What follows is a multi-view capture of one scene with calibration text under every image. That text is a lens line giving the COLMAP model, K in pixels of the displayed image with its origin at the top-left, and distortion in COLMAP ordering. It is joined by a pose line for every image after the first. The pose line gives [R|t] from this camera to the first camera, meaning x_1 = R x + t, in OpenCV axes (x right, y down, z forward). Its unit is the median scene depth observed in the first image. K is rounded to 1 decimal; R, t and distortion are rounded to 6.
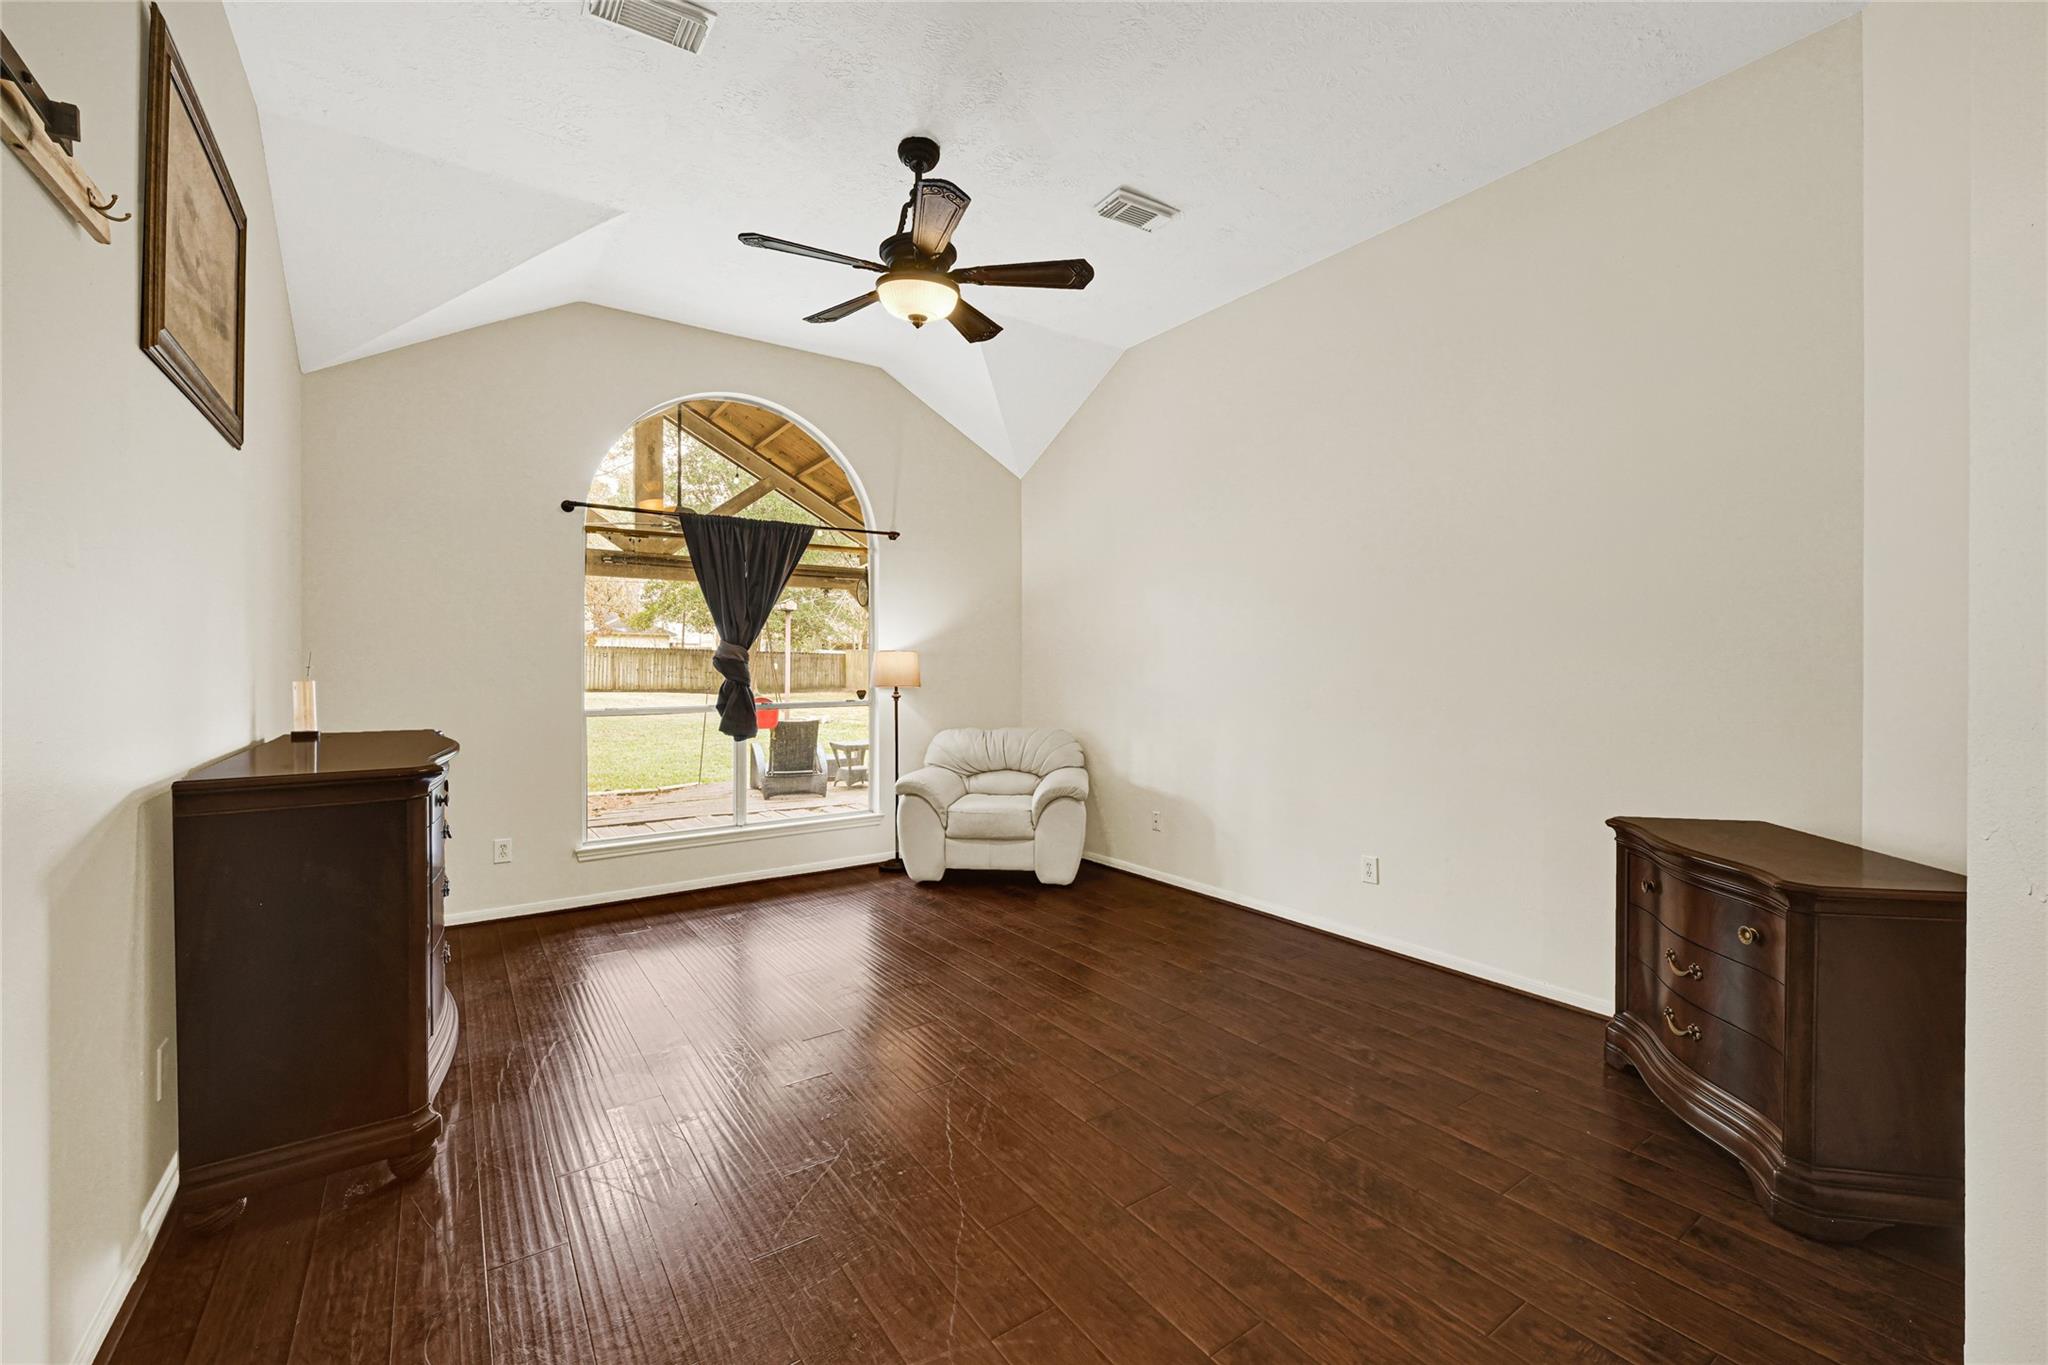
lens RADIAL K [[844.6, 0, 1025.0], [0, 844.6, 672.0], [0, 0, 1]] dist [0.001096, 0.000151]
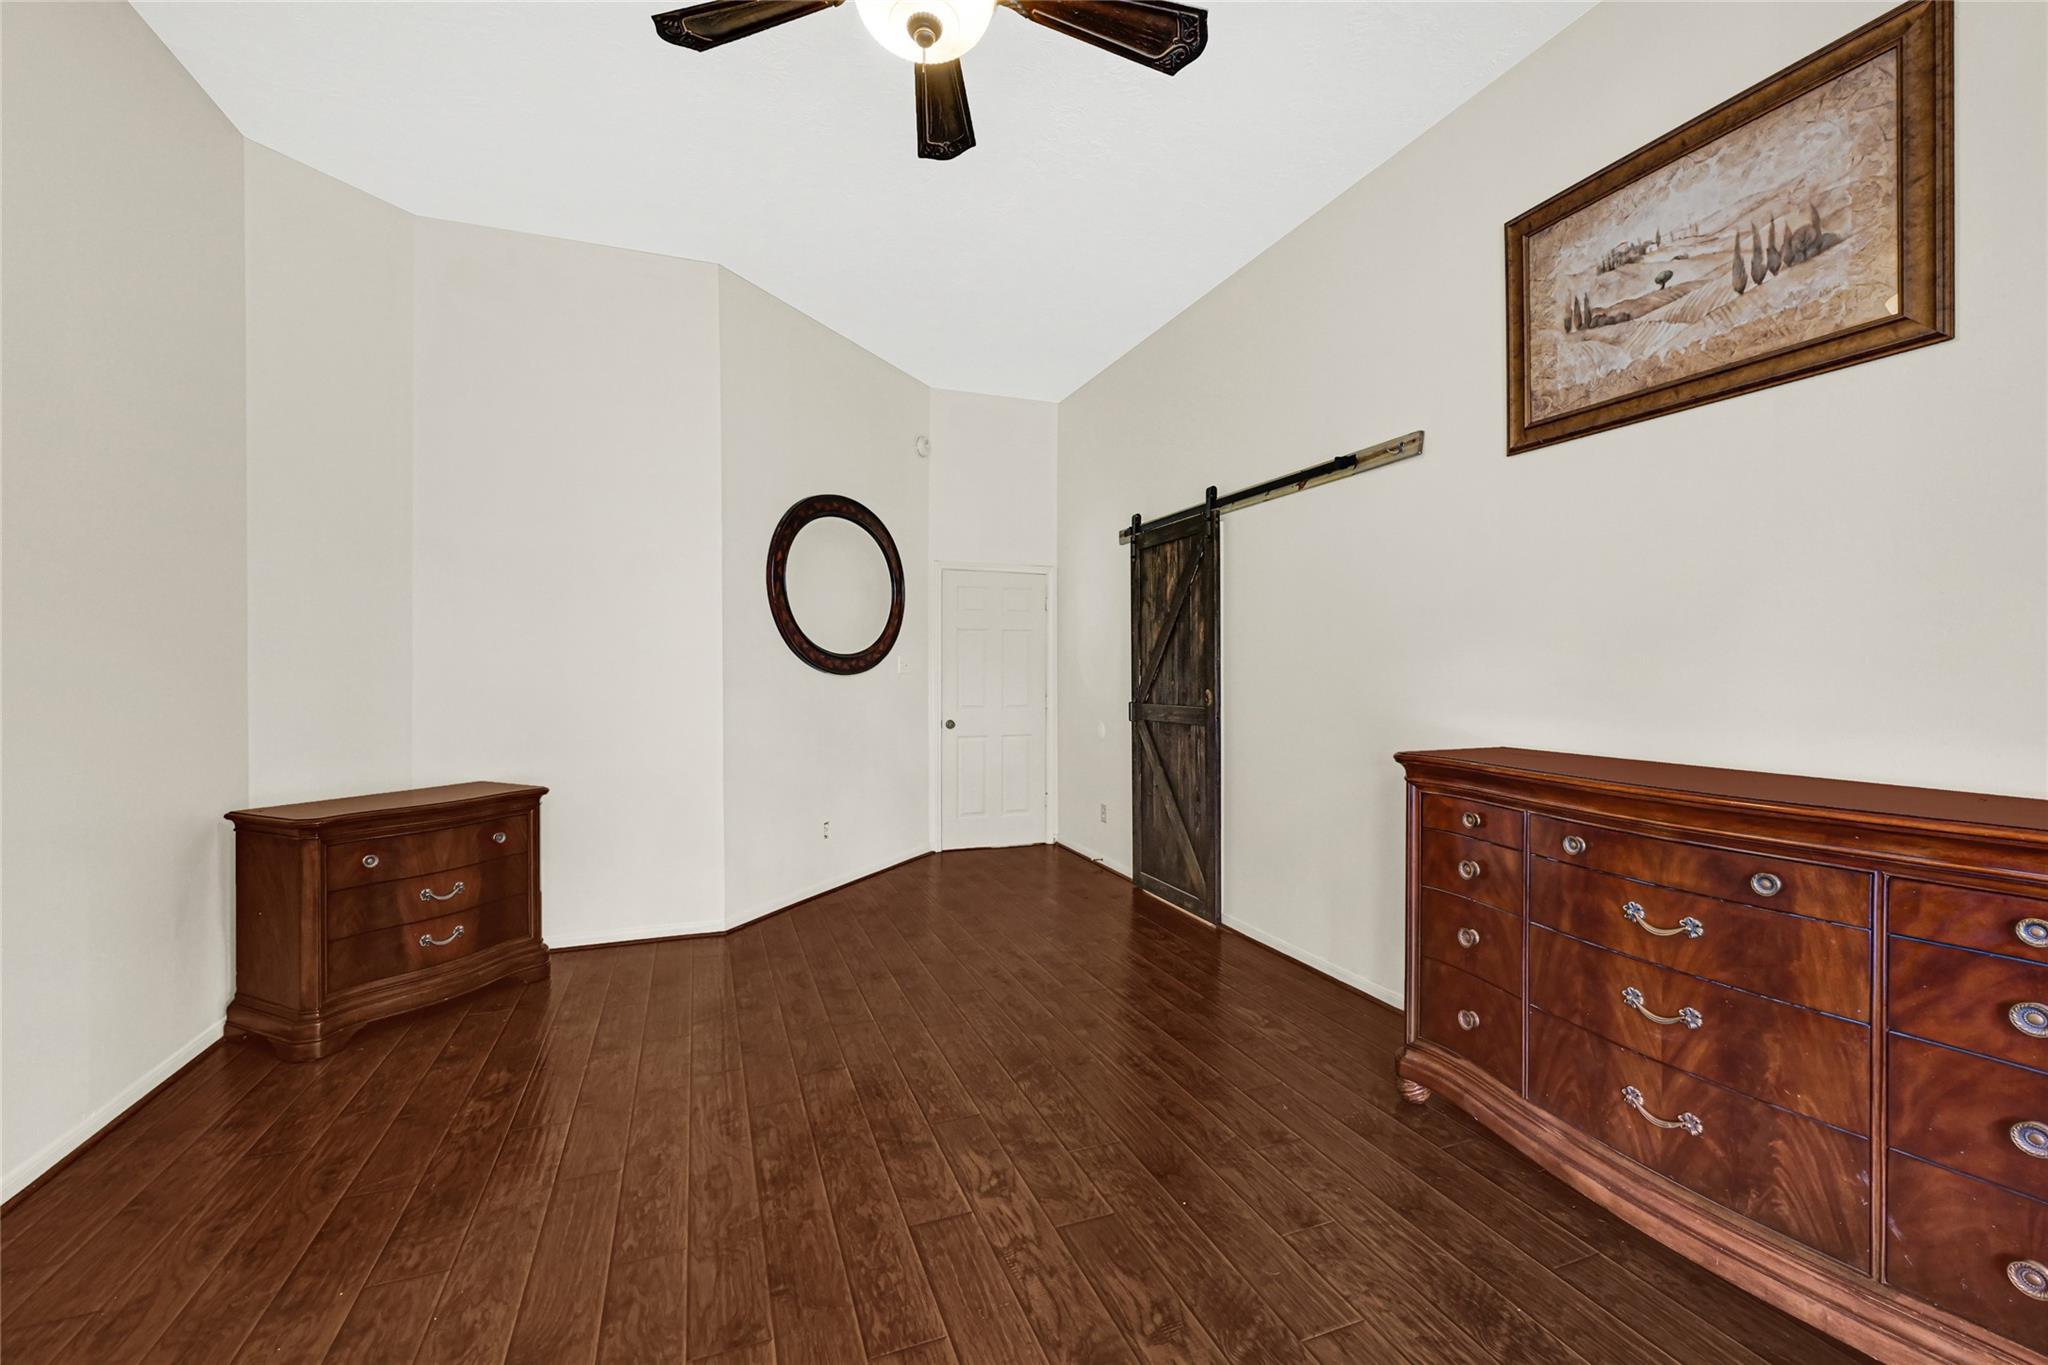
lens RADIAL K [[844.6, 0, 1023.6], [0, 844.6, 675.9], [0, 0, 1]] dist [0.001096, 0.000151]
pose [[-0.972287, 0.000134, 0.233790, -0.398649], [0.001720, 0.999977, 0.006580, -0.005540], [-0.233784, 0.006800, -0.972265, 1.905290]]
